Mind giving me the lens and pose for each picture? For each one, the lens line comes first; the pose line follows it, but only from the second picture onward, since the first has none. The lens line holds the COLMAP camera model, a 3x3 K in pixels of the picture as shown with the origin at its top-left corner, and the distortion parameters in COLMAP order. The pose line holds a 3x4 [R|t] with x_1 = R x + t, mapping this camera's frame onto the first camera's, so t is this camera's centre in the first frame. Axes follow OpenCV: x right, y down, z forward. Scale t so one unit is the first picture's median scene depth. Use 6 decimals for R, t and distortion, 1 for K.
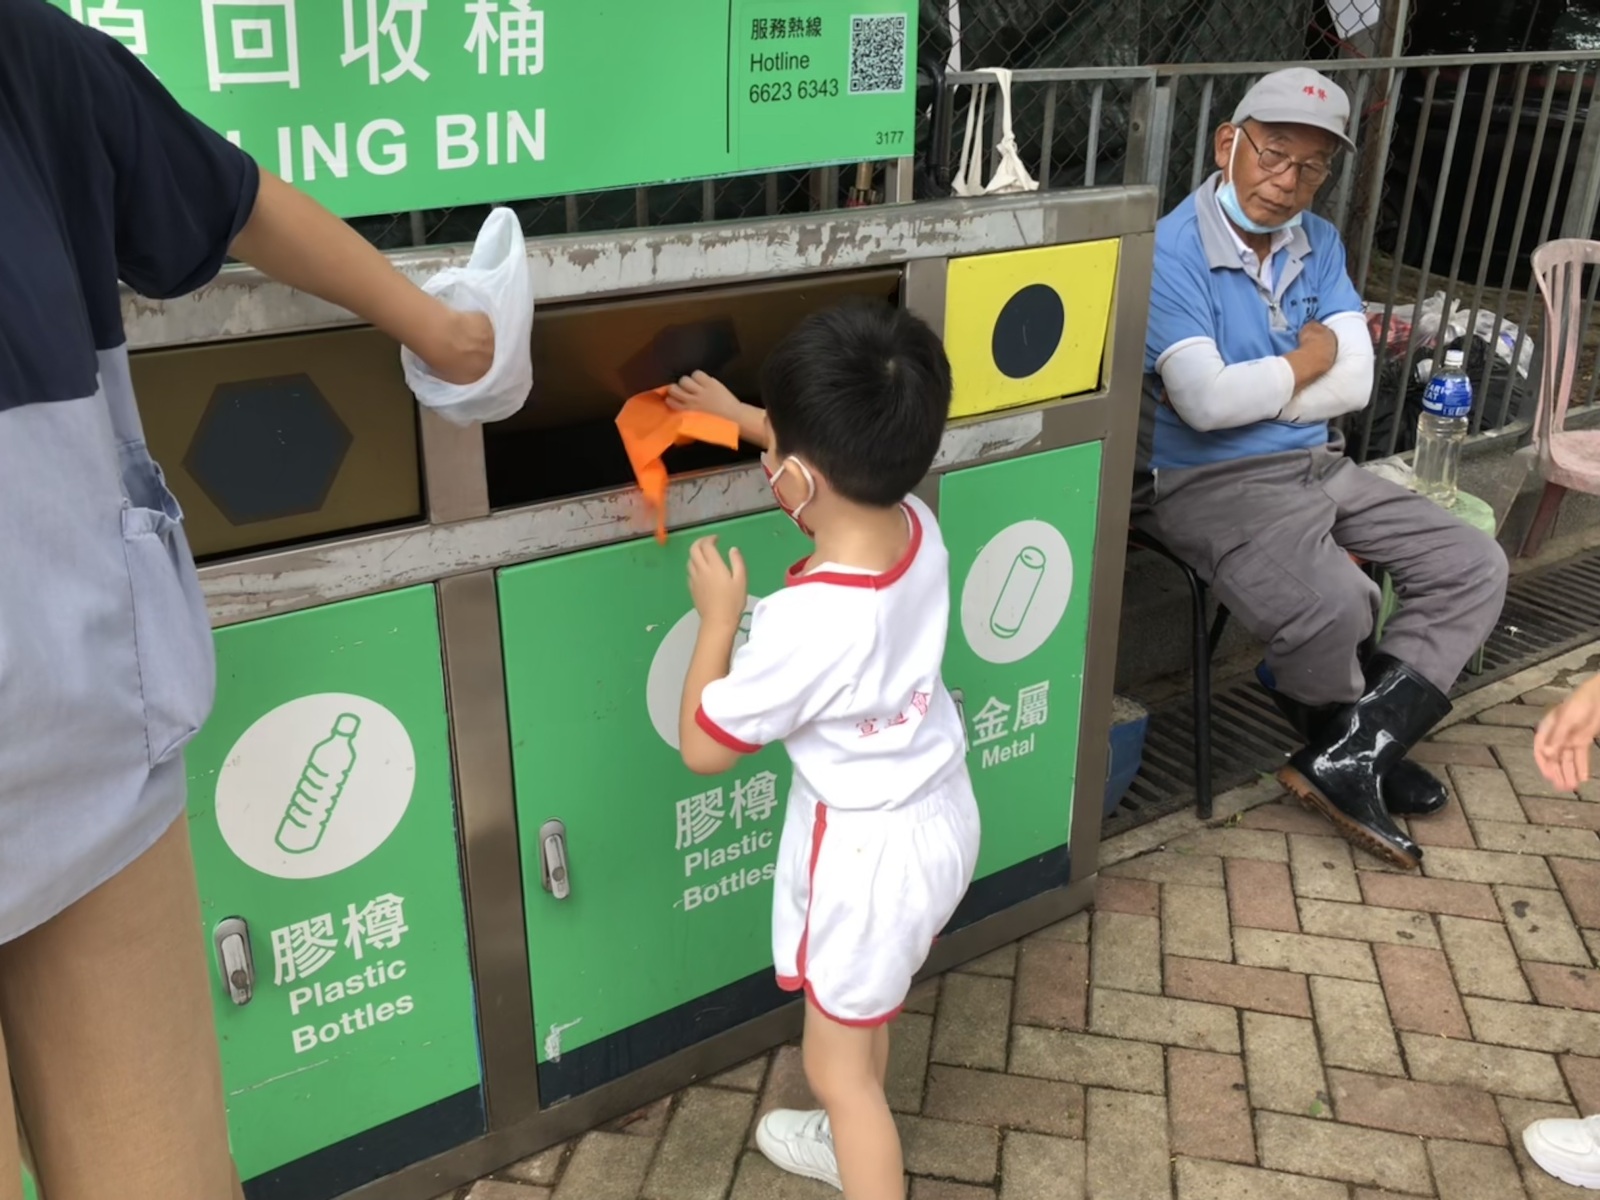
lens RADIAL K [[1475.3, 0, 800.3], [0, 1475.3, 599.5], [0, 0, 1]] dist [0.010888, 0.000000]
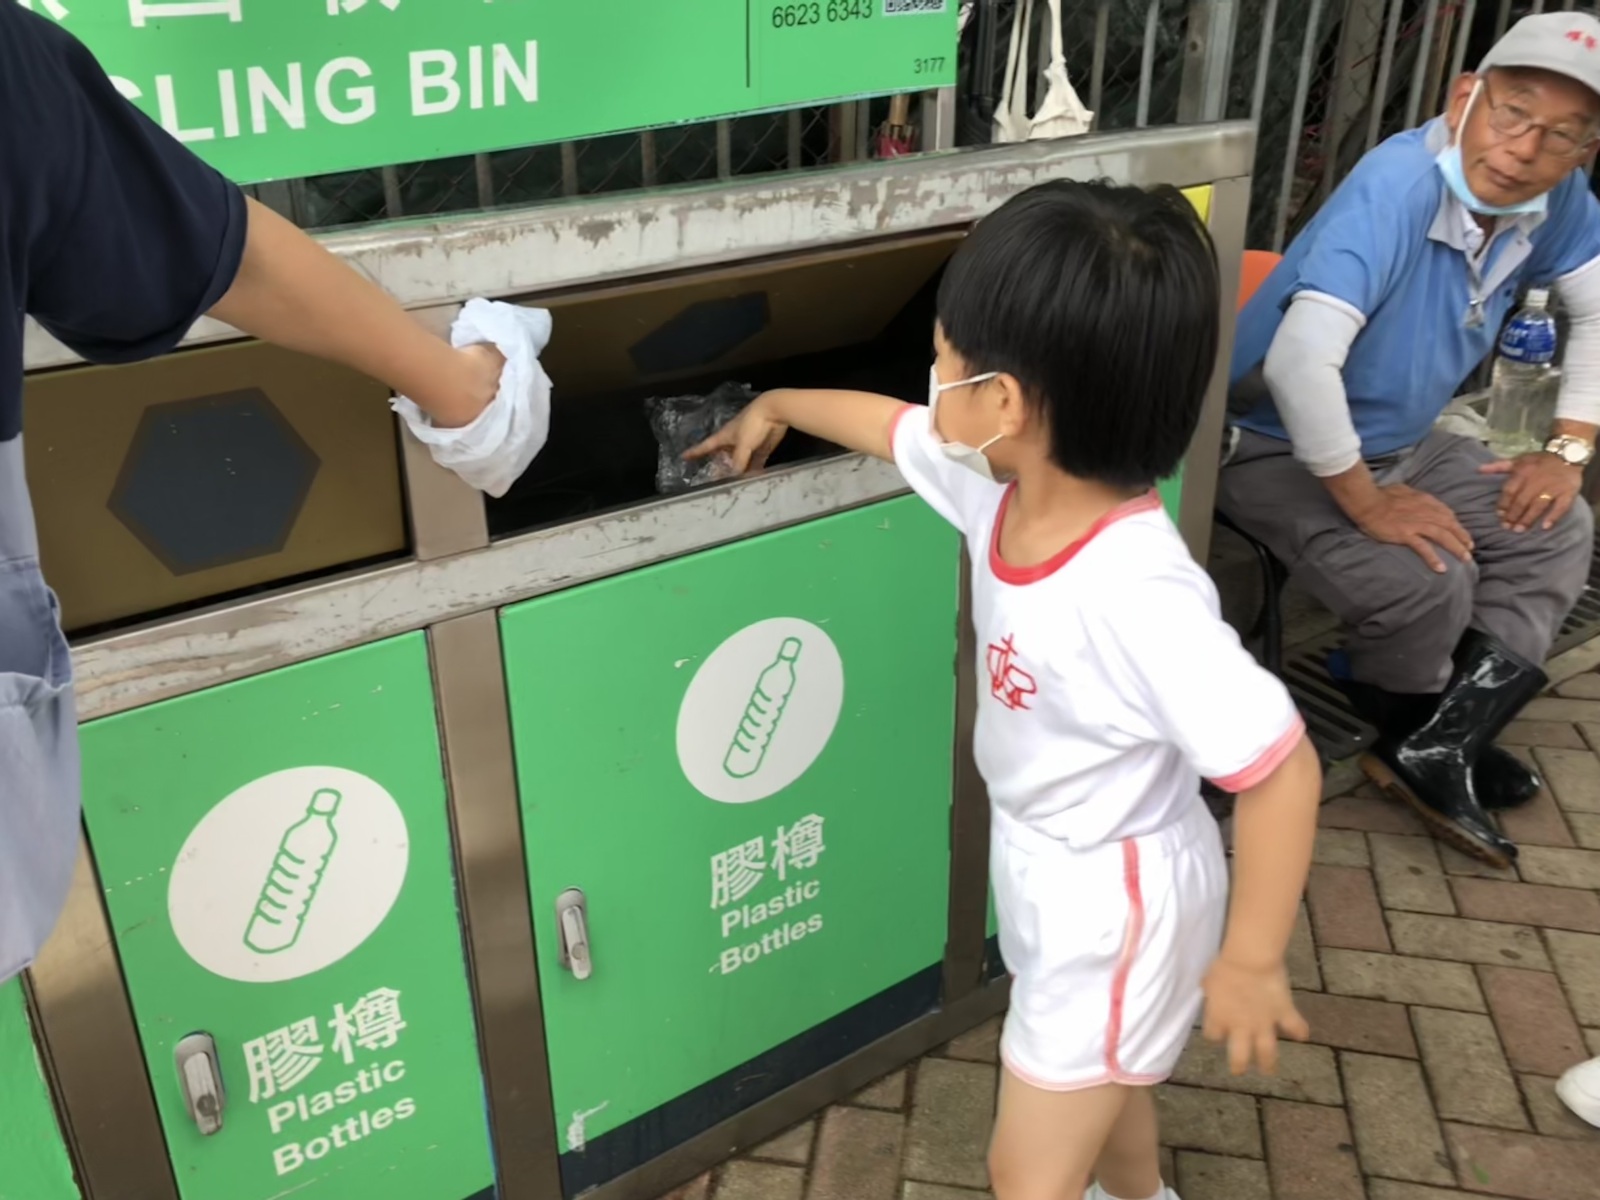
lens RADIAL K [[1475.3, 0, 797.9], [0, 1475.3, 599.3], [0, 0, 1]] dist [0.010888, 0.000000]
pose [[0.999809, -0.017878, 0.007871, -0.036750], [0.017438, 0.998450, 0.052850, -0.056300], [-0.008803, -0.052703, 0.998571, 0.140486]]
